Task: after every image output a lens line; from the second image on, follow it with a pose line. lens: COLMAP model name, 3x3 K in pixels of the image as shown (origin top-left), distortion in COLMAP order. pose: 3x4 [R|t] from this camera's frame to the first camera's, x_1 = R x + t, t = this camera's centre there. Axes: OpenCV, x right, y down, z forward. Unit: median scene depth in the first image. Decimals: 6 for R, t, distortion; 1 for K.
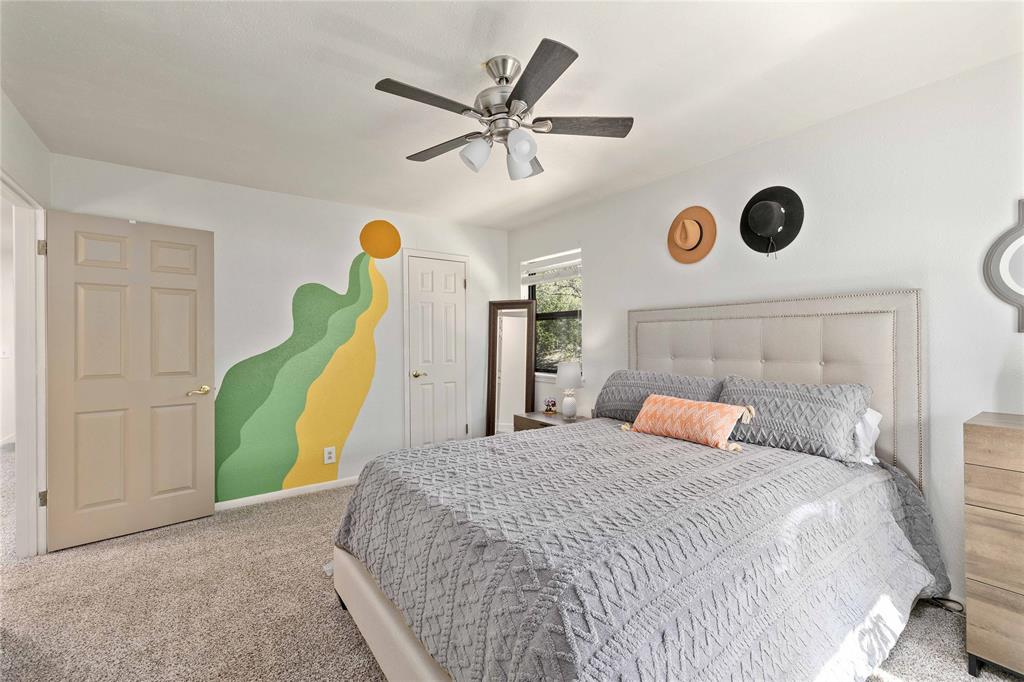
lens RADIAL K [[431.3, 0, 509.4], [0, 431.3, 340.6], [0, 0, 1]] dist [-0.000633, 0.000137]
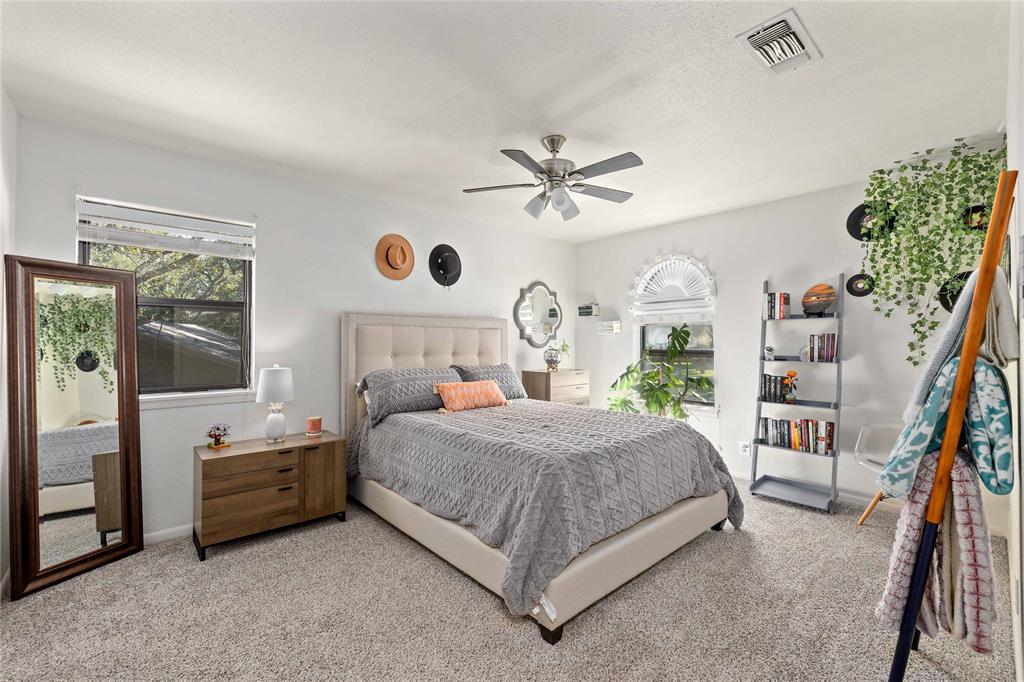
lens RADIAL K [[431.3, 0, 509.4], [0, 431.3, 340.6], [0, 0, 1]] dist [-0.000633, 0.000137]
pose [[-0.088709, 0.005981, 0.996040, -0.897685], [0.001670, 0.999981, -0.005856, 0.004243], [-0.996056, 0.001144, -0.088718, 0.838483]]
